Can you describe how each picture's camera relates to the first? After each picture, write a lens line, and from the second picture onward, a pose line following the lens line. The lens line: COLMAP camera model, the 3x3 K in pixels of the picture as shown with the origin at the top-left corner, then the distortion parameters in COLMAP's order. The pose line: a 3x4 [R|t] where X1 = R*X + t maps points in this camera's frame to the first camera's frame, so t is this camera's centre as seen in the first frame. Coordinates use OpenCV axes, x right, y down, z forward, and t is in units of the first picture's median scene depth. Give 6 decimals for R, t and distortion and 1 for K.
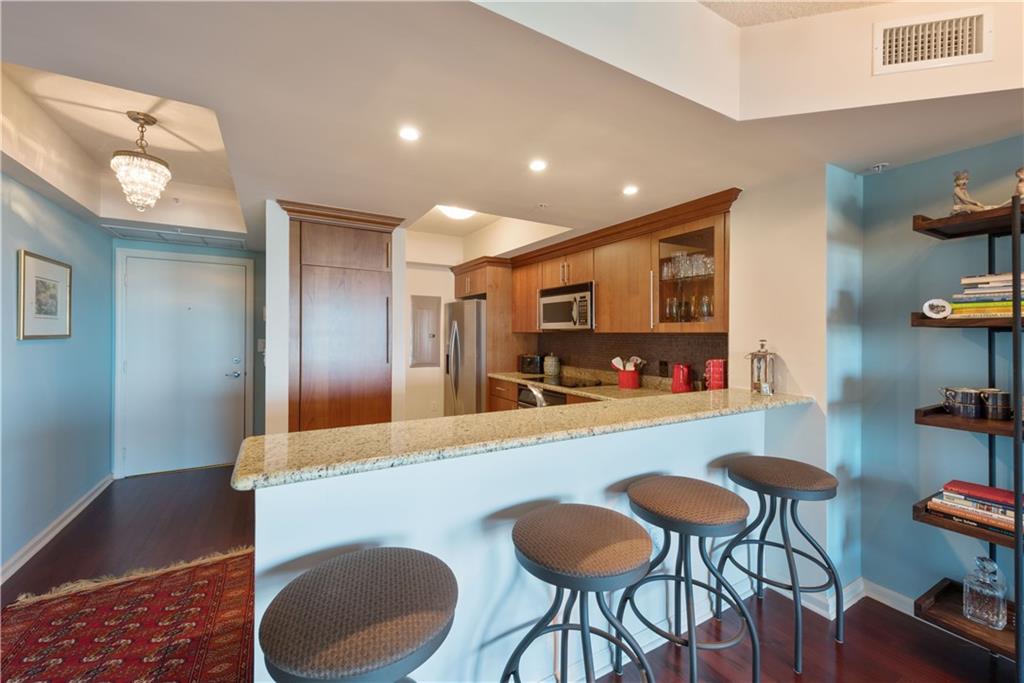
lens RADIAL K [[411.8, 0, 512.0], [0, 411.8, 341.5], [0, 0, 1]] dist [0.000769, -0.000223]
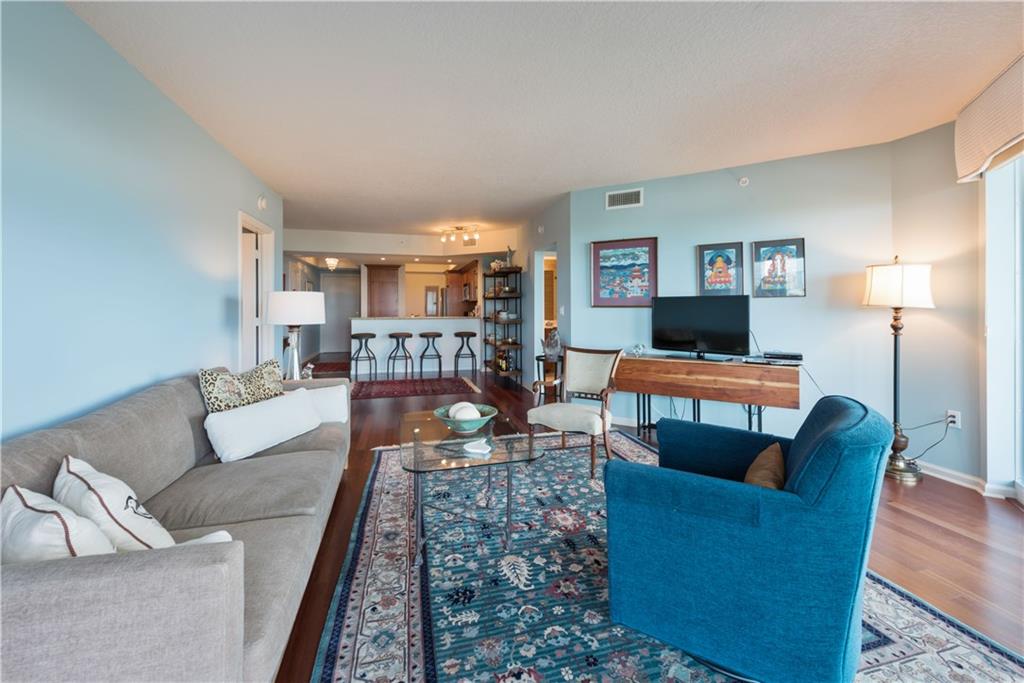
lens RADIAL K [[414.7, 0, 511.4], [0, 414.7, 308.7], [0, 0, 1]] dist [-0.000512, 0.000028]
pose [[0.965126, -0.007102, -0.261690, 1.473828], [0.005016, 0.999950, -0.008637, 0.071160], [0.261738, 0.007023, 0.965113, -1.958978]]
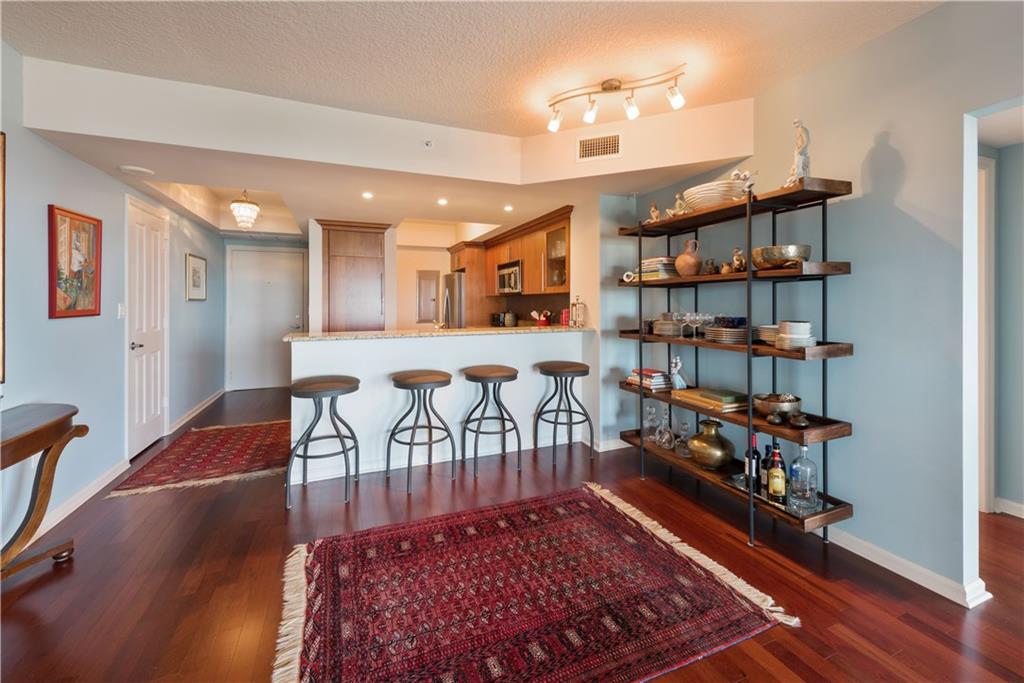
lens RADIAL K [[414.7, 0, 511.4], [0, 414.7, 308.7], [0, 0, 1]] dist [-0.000512, 0.000028]
pose [[0.991283, -0.007965, -0.131506, 0.443174], [0.007479, 0.999963, -0.004189, 0.042745], [0.131535, 0.003169, 0.991307, -0.576326]]
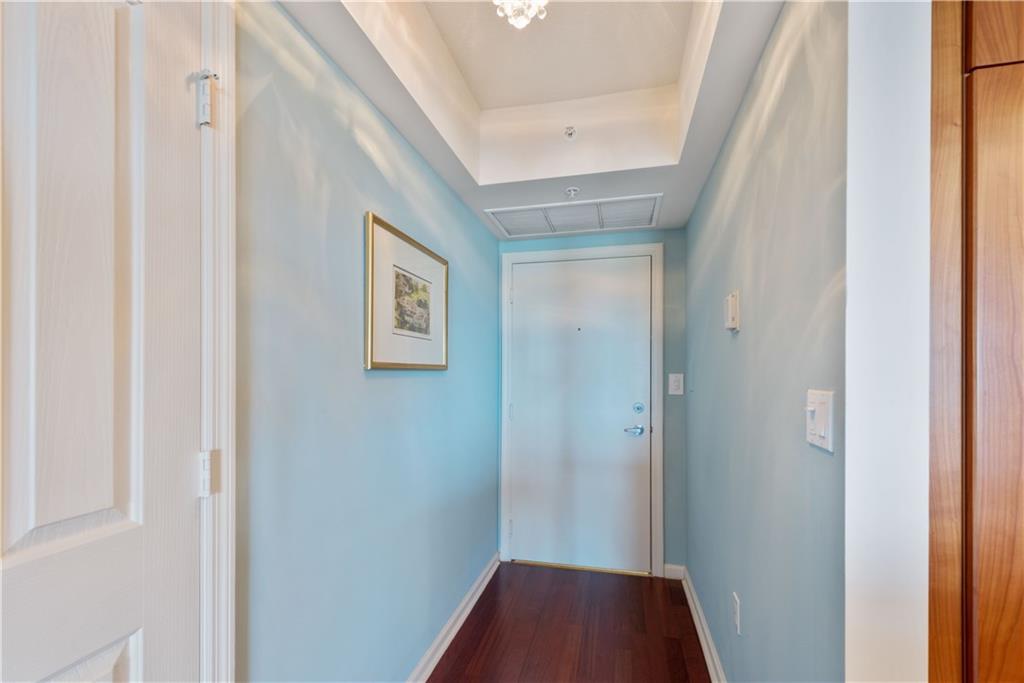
lens RADIAL K [[430.3, 0, 514.8], [0, 430.3, 378.2], [0, 0, 1]] dist [0.000345, -0.000001]
pose [[0.720261, -0.005760, -0.693679, -0.528611], [0.000270, 0.999968, -0.008022, 0.010625], [0.693703, 0.005591, 0.720240, 0.595869]]
